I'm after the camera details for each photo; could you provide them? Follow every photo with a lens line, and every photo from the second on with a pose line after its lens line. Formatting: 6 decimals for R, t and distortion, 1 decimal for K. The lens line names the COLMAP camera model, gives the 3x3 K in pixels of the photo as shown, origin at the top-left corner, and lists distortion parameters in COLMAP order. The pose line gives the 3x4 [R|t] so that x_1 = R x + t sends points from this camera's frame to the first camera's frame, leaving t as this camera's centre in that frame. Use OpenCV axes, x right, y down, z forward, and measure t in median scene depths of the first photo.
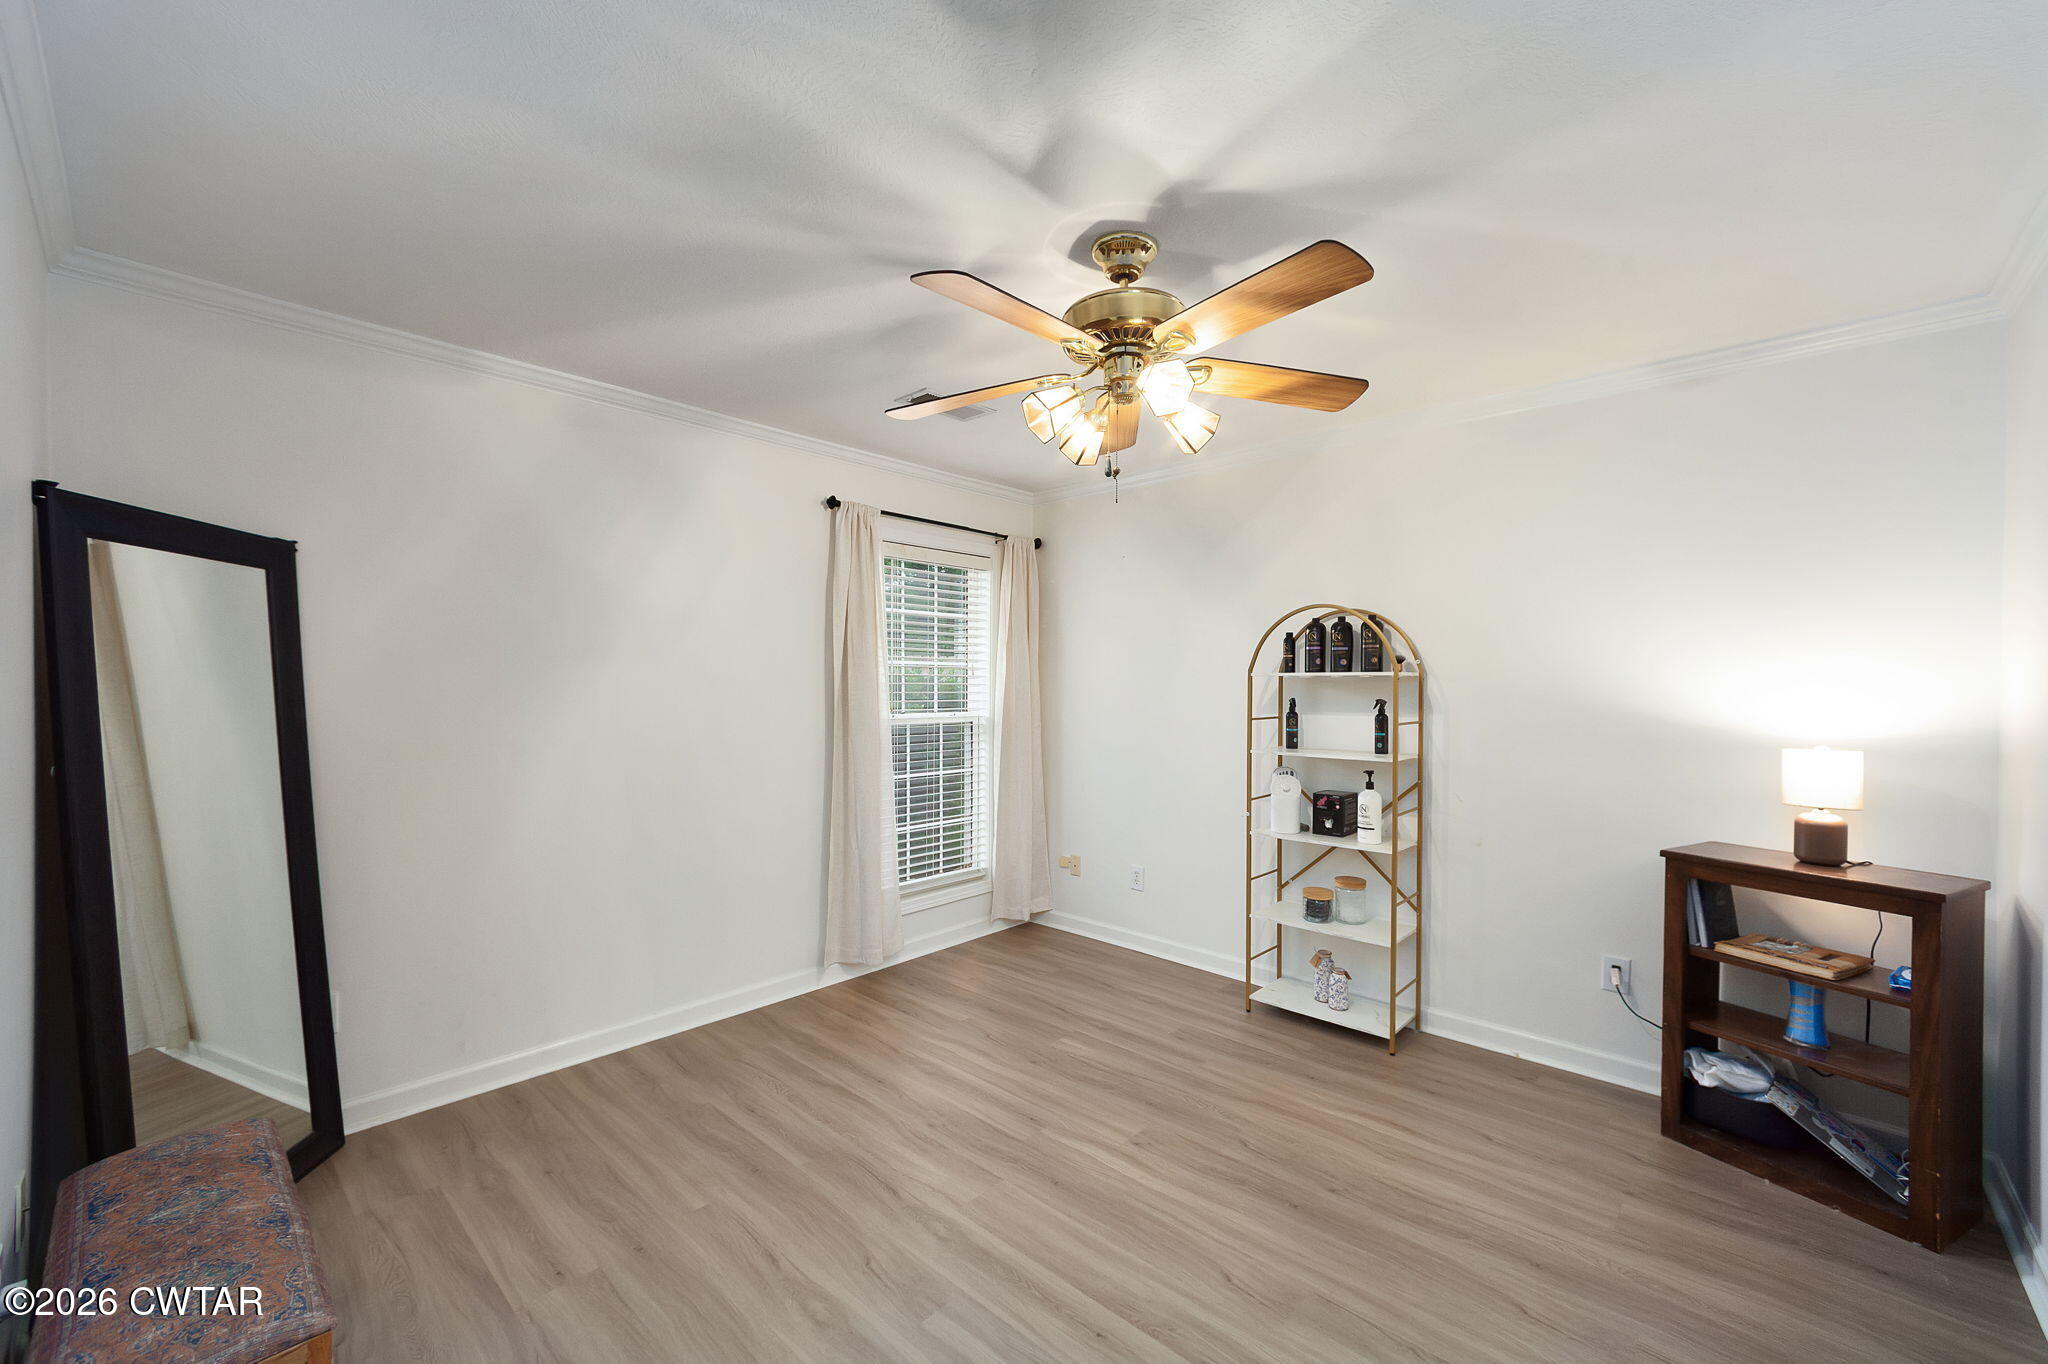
lens RADIAL K [[815.2, 0, 1014.0], [0, 815.2, 682.0], [0, 0, 1]] dist [0.016926, -0.000625]
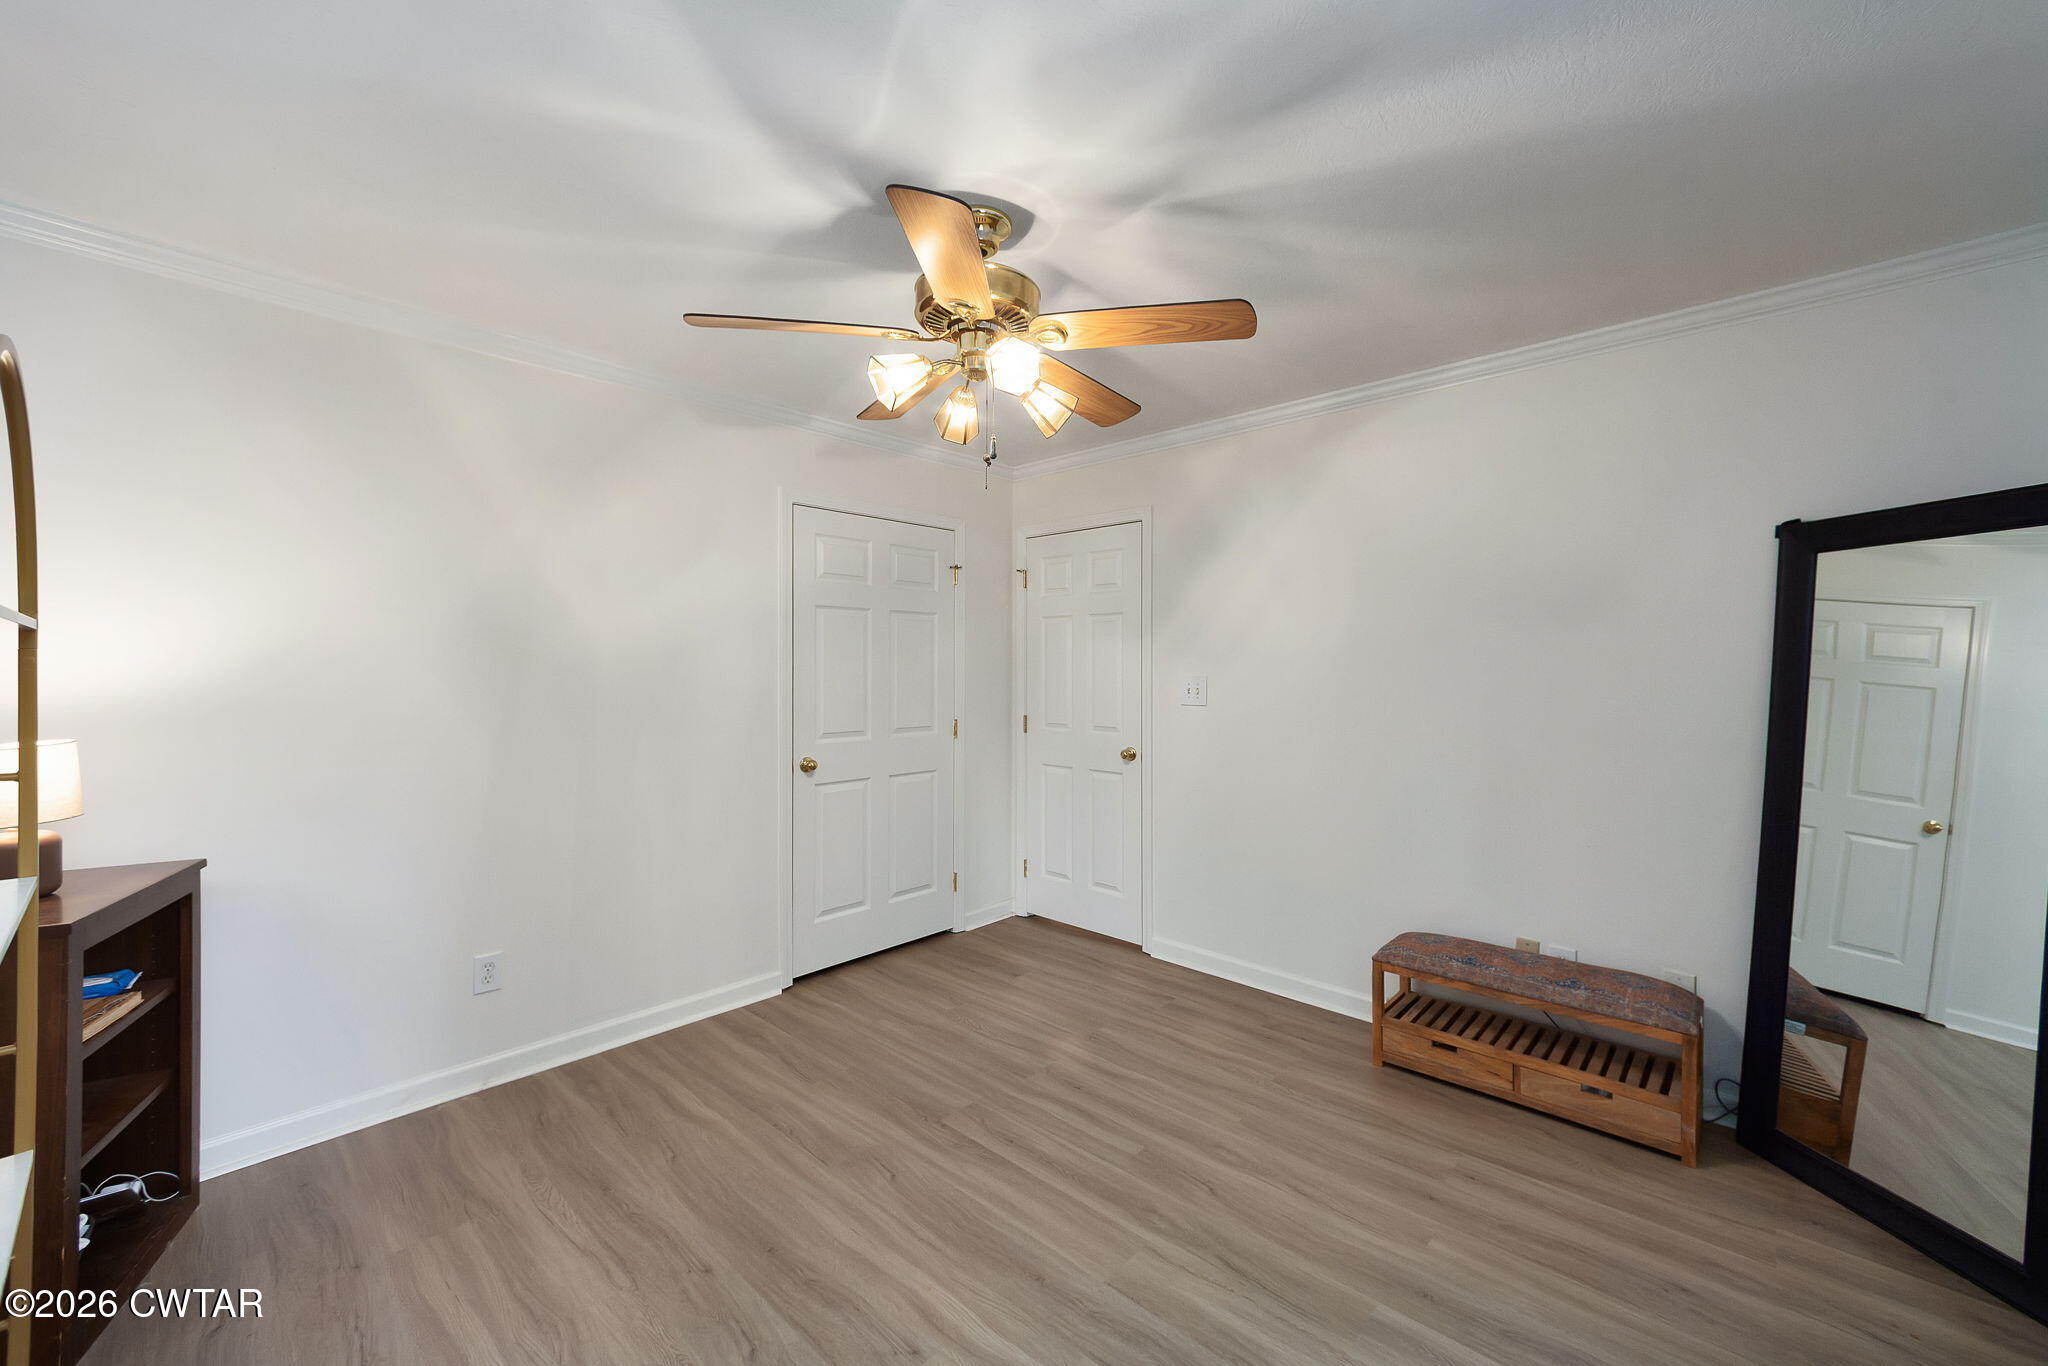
lens RADIAL K [[815.2, 0, 1034.5], [0, 815.2, 675.3], [0, 0, 1]] dist [0.016926, -0.000625]
pose [[-0.999752, -0.006320, -0.021333, 0.083203], [-0.006485, 0.999950, 0.007657, 0.007280], [0.021283, 0.007793, -0.999743, 1.973946]]
